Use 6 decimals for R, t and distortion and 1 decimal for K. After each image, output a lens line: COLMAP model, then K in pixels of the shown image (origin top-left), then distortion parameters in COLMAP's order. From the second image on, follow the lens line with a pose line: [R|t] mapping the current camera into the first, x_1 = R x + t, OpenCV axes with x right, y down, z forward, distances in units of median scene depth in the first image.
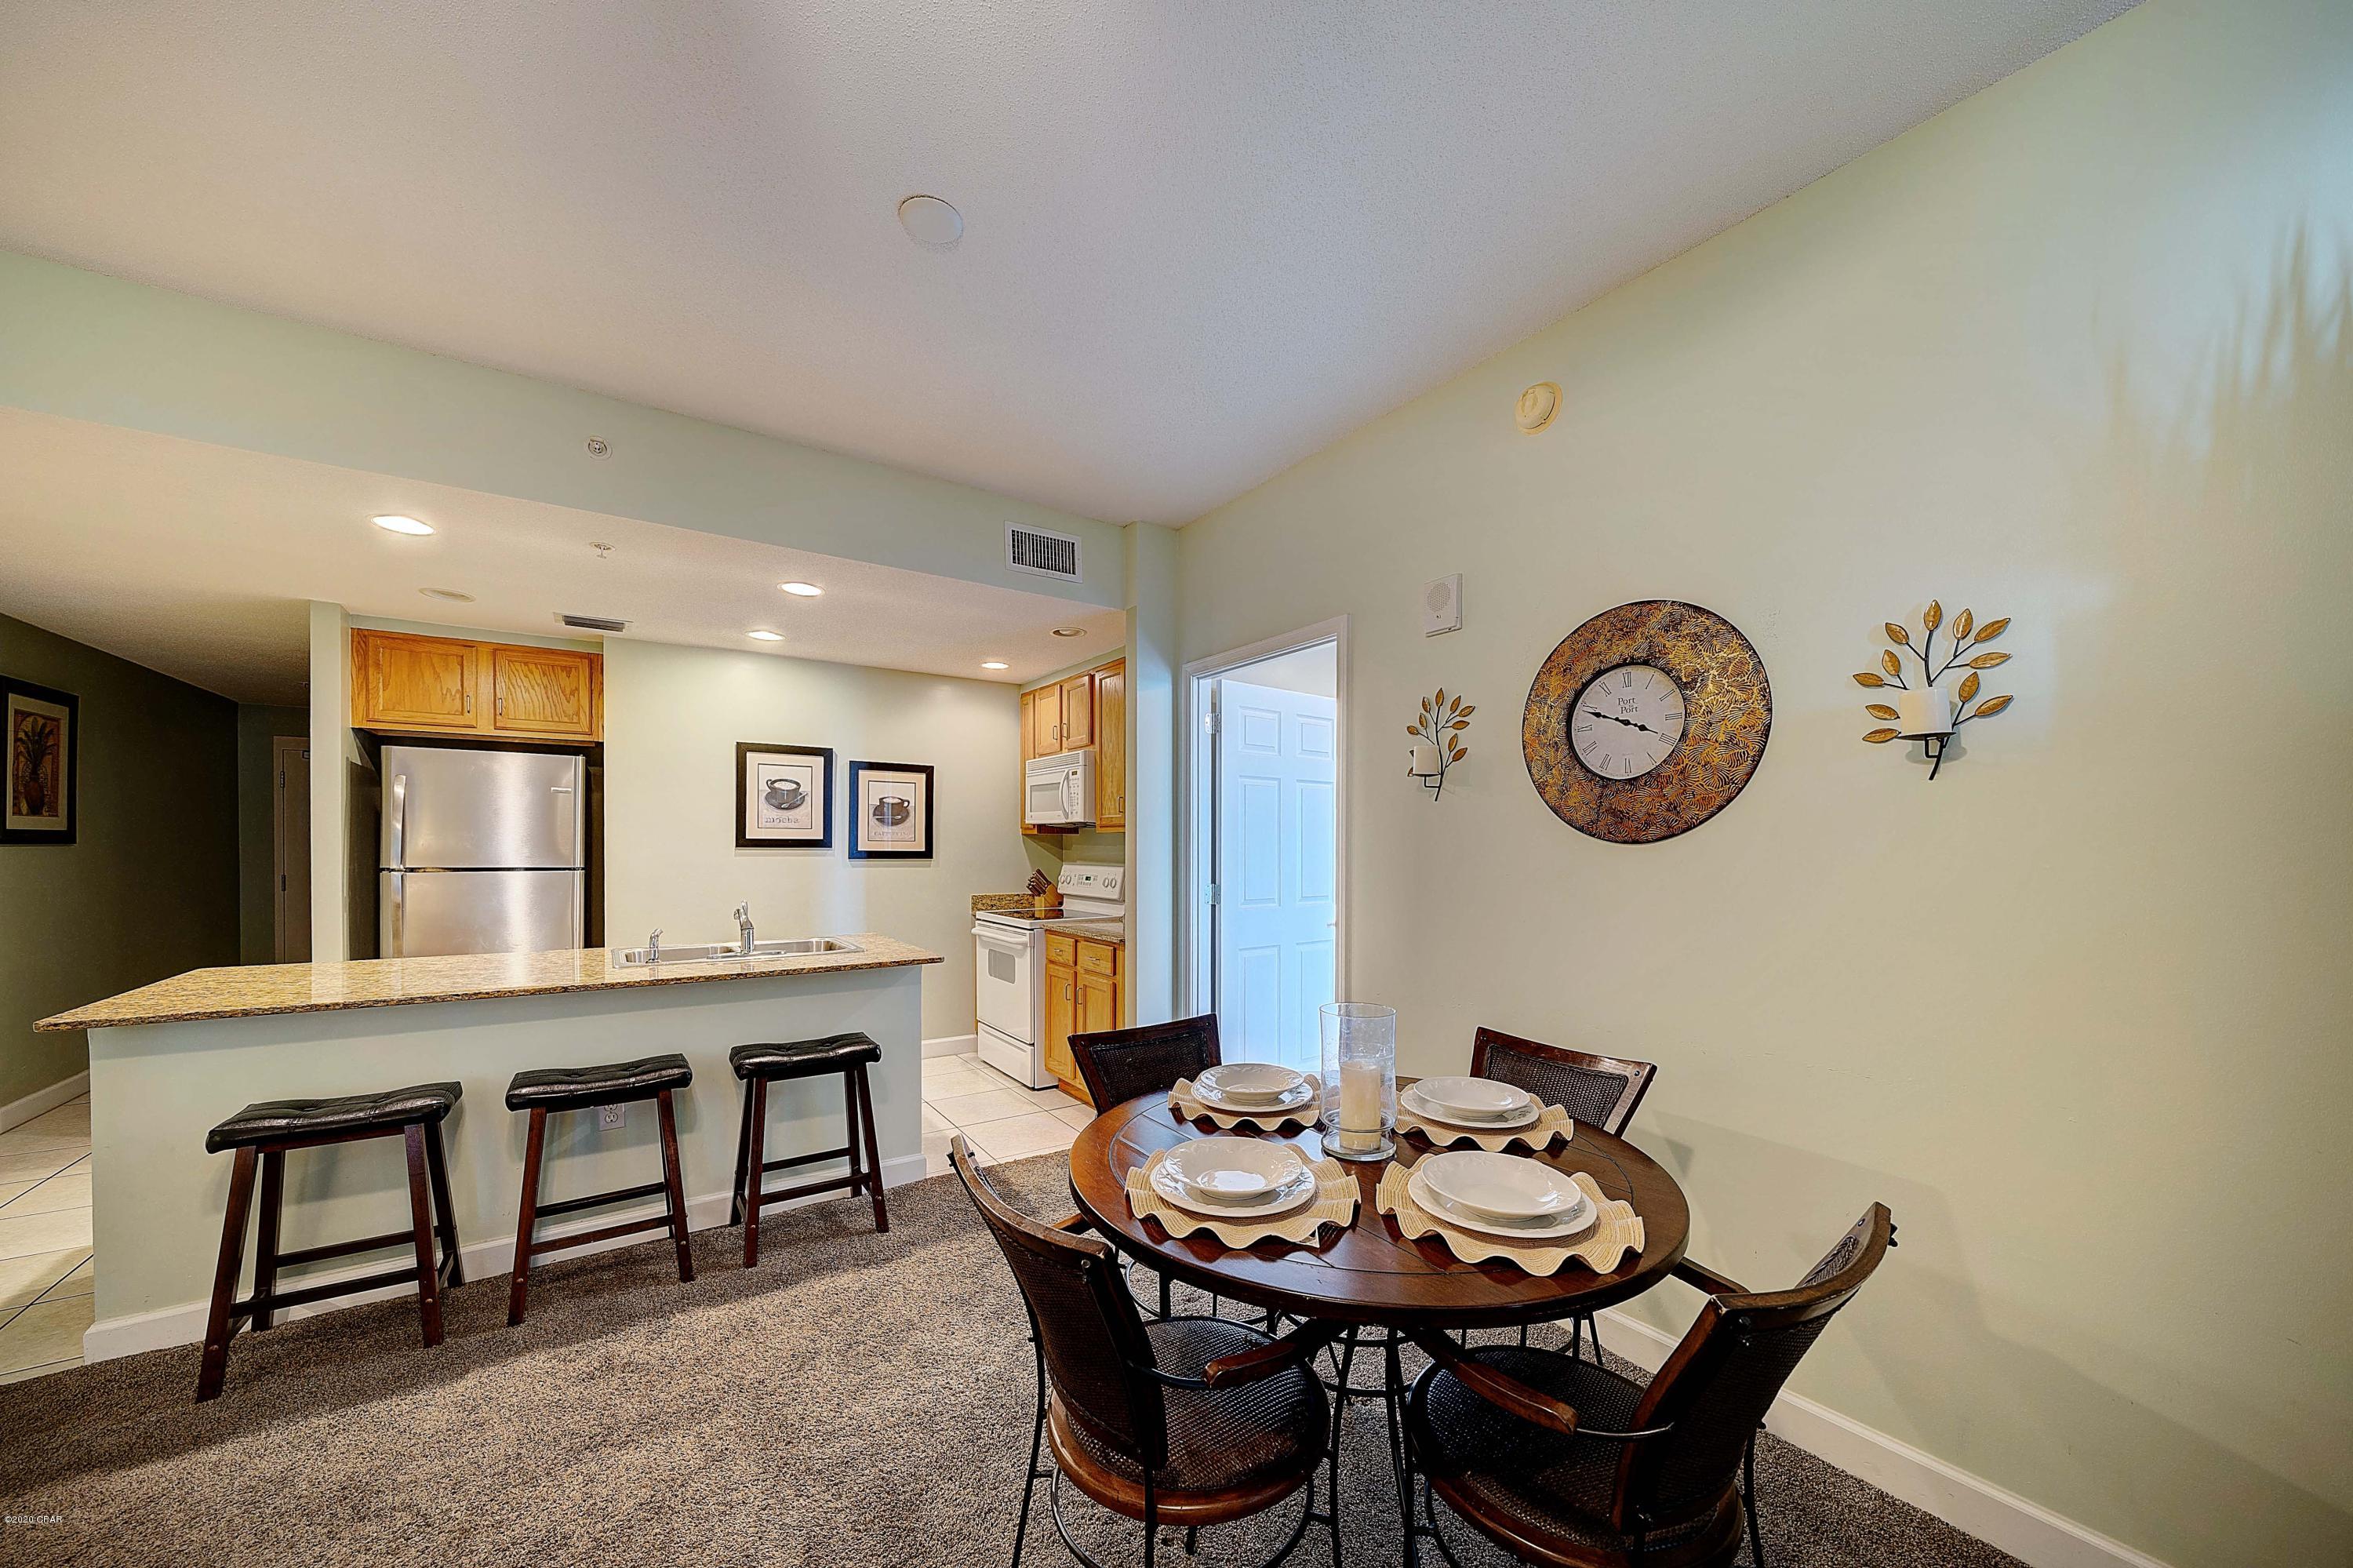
lens RADIAL K [[805.9, 0, 1184.8], [0, 805.9, 869.4], [0, 0, 1]] dist [-0.004164, -0.000011]
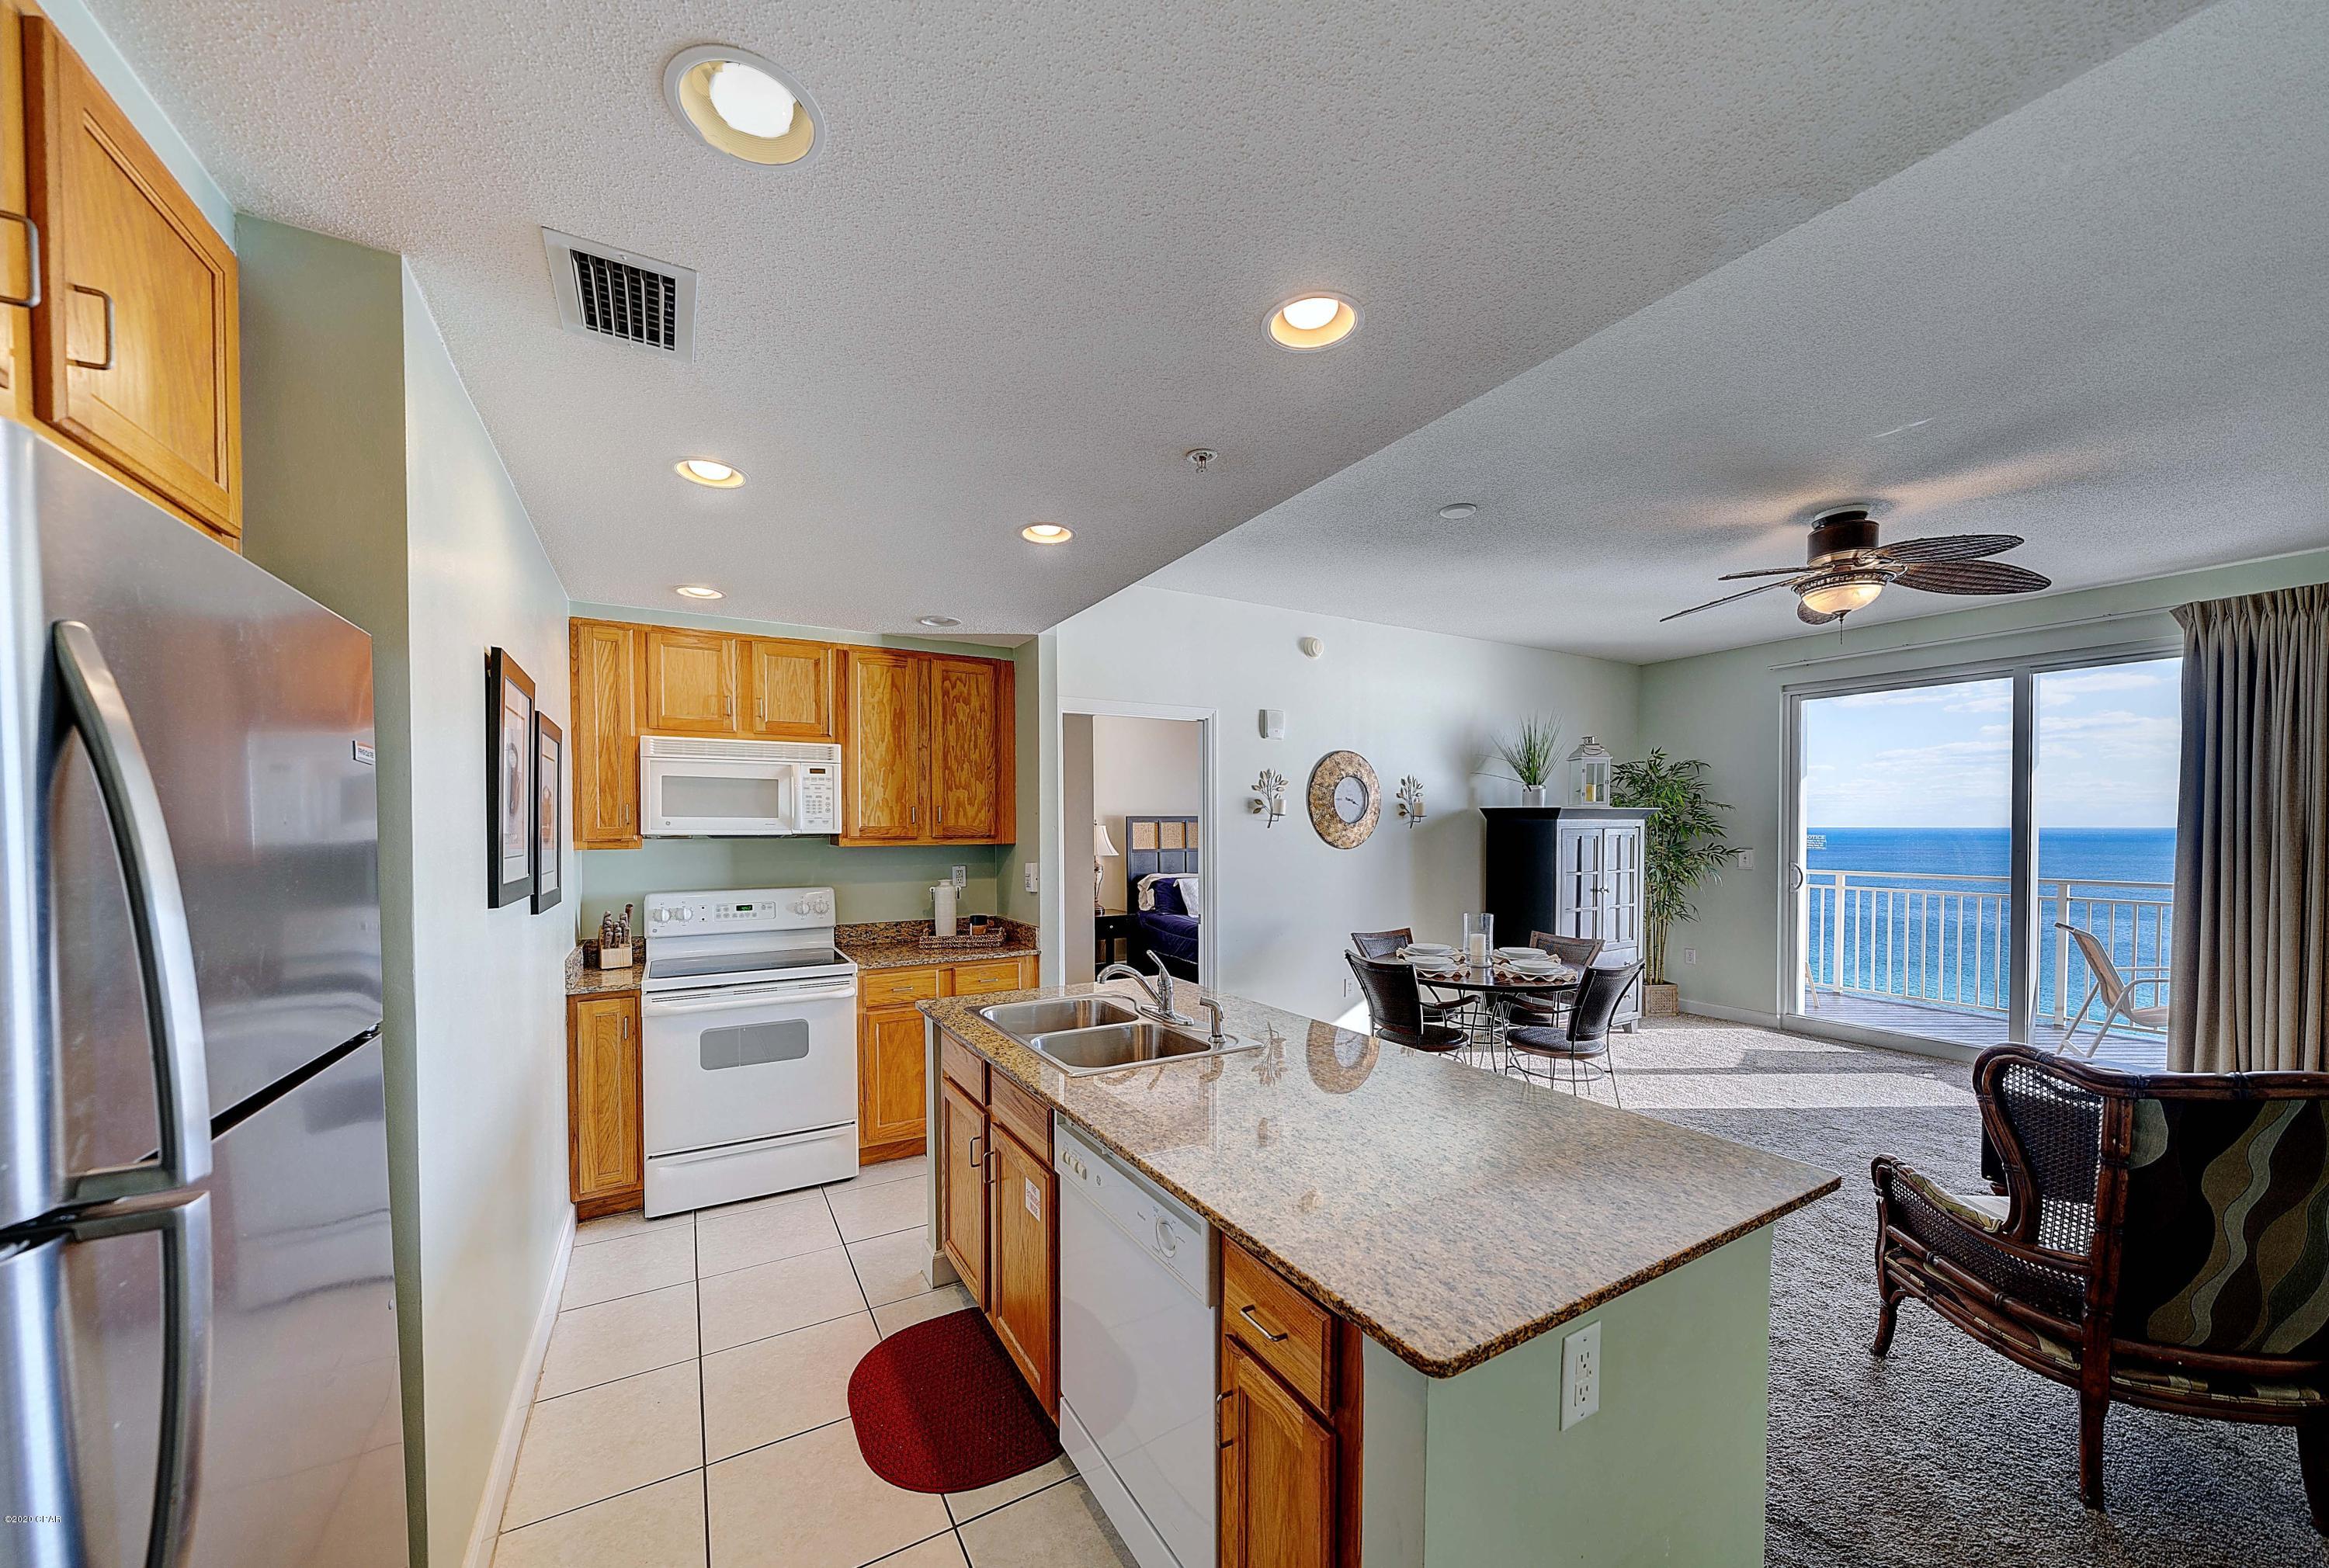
lens RADIAL K [[797.6, 0, 1163.3], [0, 797.6, 834.6], [0, 0, 1]] dist [-0.004164, -0.000011]
pose [[0.090706, -0.014122, 0.995778, -0.956751], [0.031089, 0.999452, 0.011342, -0.061660], [-0.995392, 0.029928, 0.091095, 0.672330]]
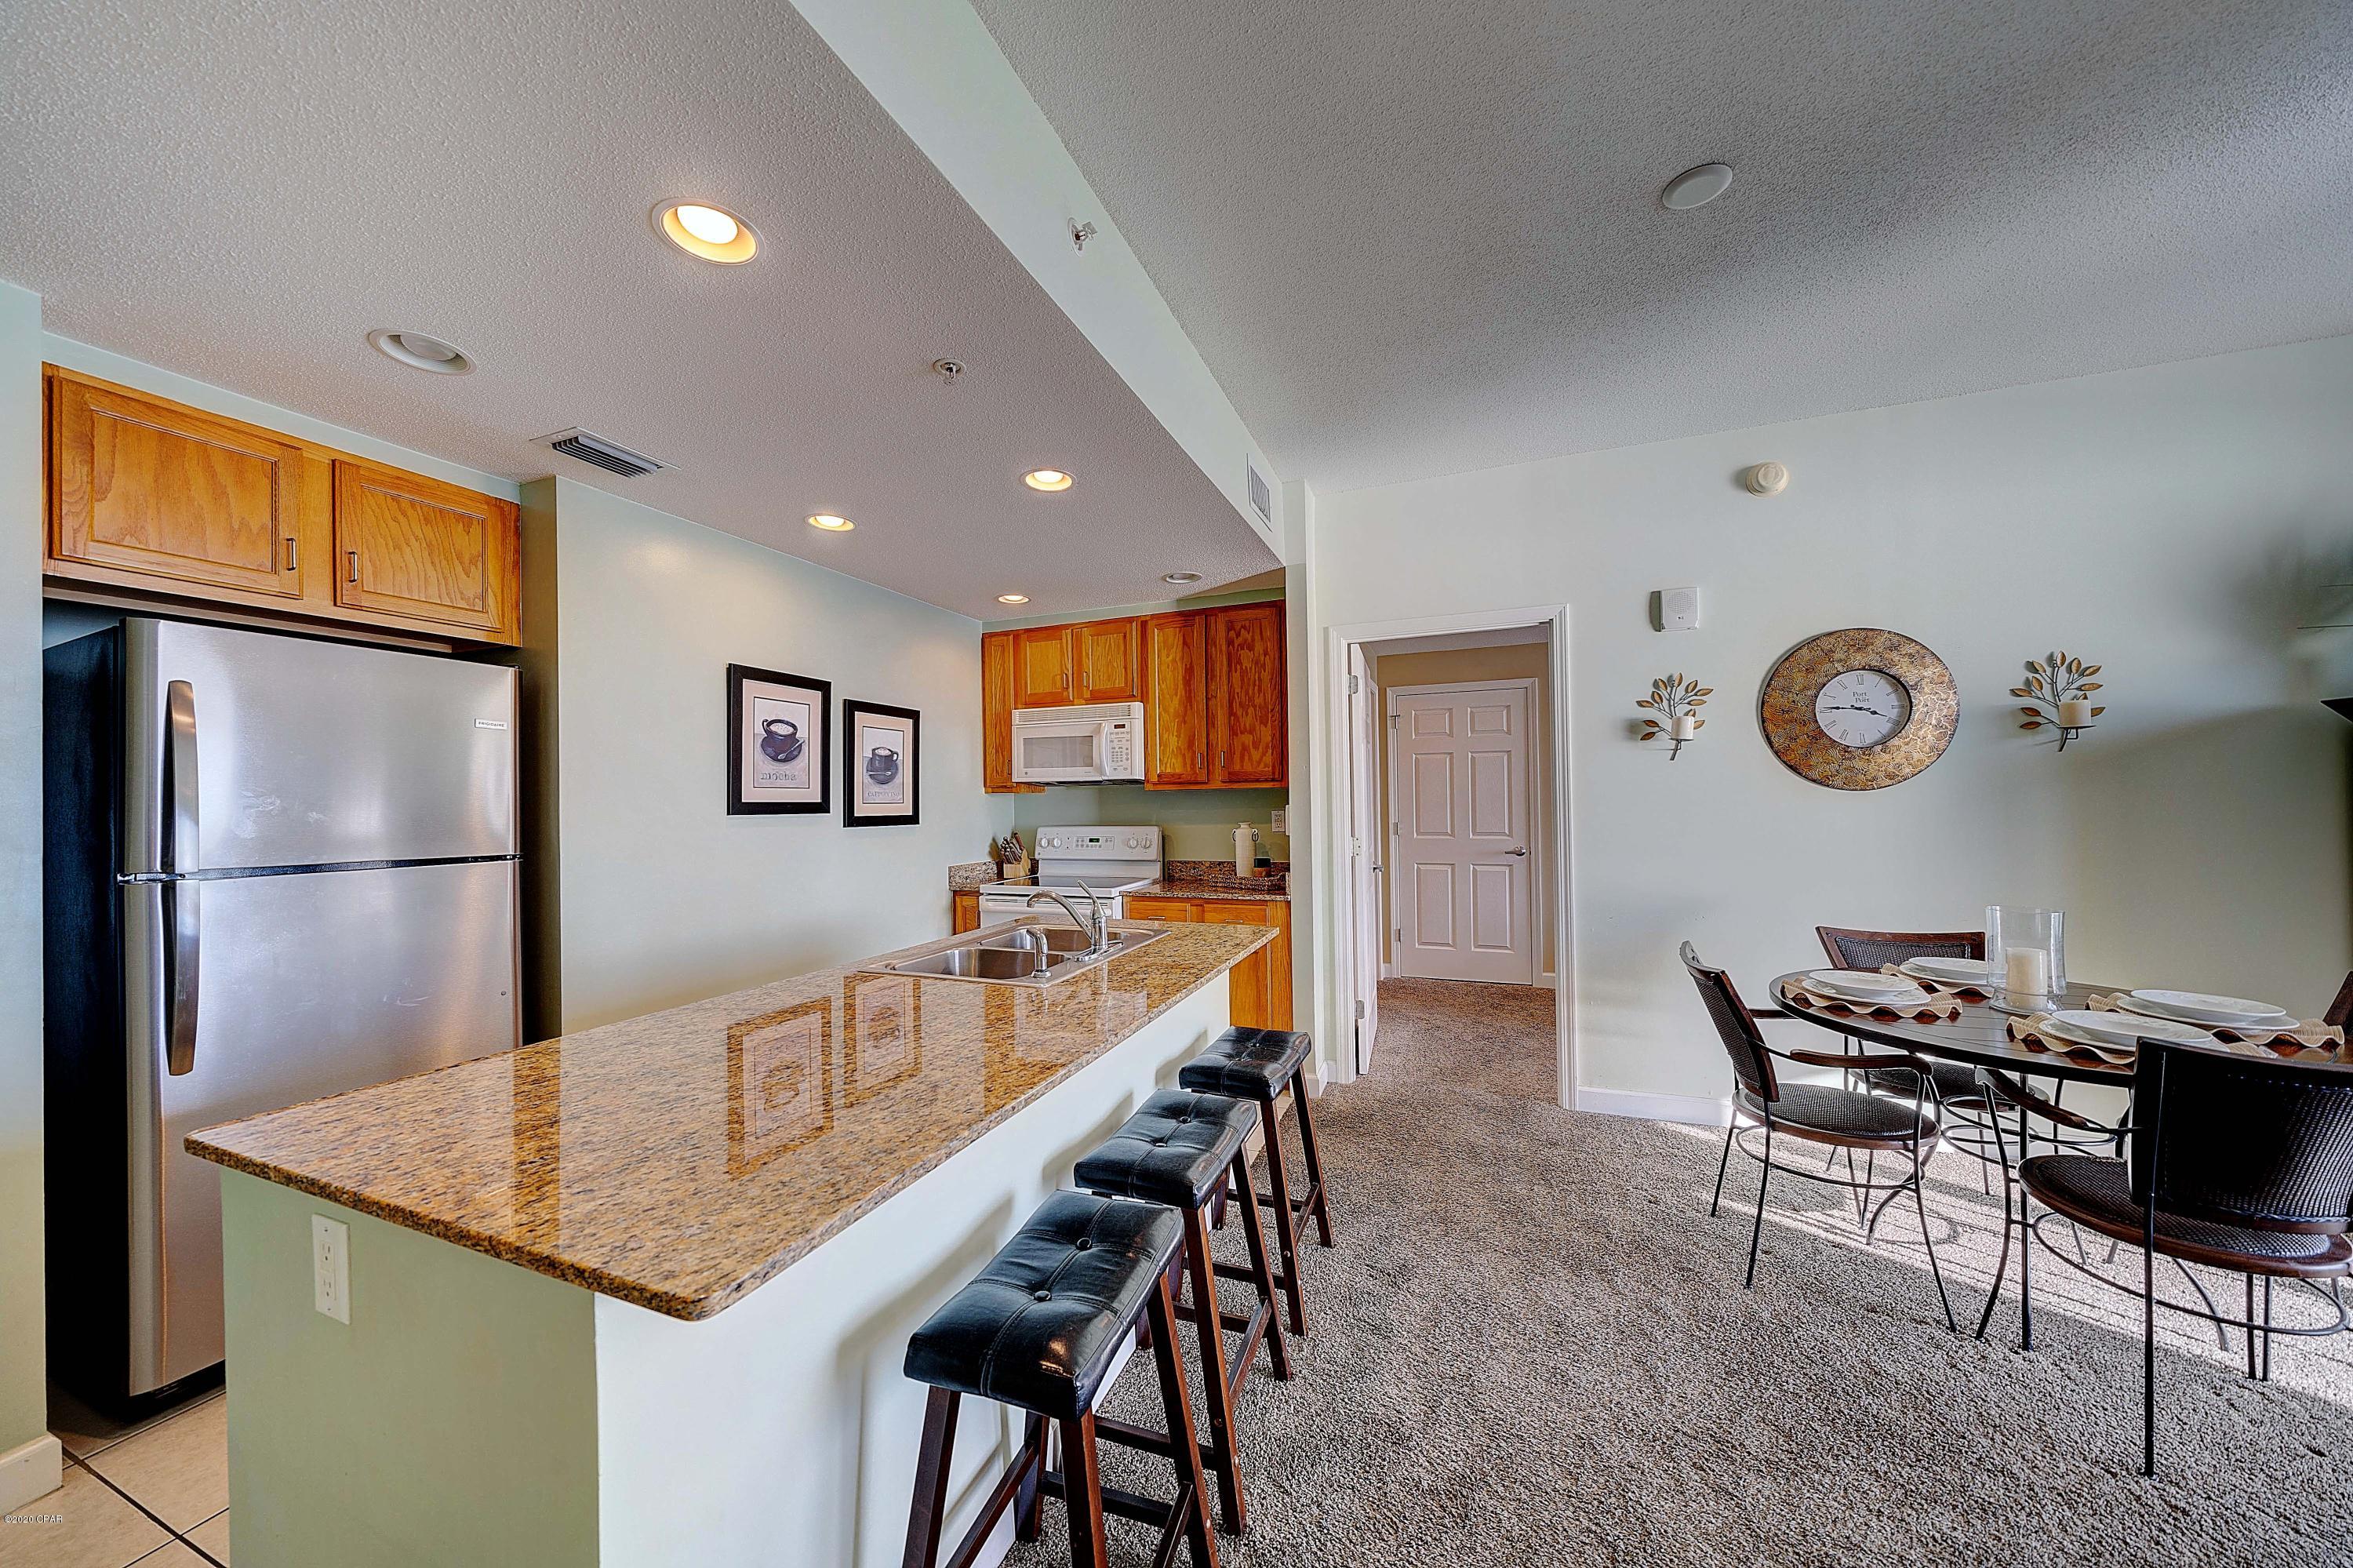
lens RADIAL K [[805.9, 0, 1157.2], [0, 805.9, 789.2], [0, 0, 1]] dist [-0.004164, -0.000011]
pose [[0.838390, -0.009700, 0.544985, -0.663957], [0.034635, 0.998769, -0.035504, -0.014283], [-0.543970, 0.048642, 0.837694, 0.239004]]
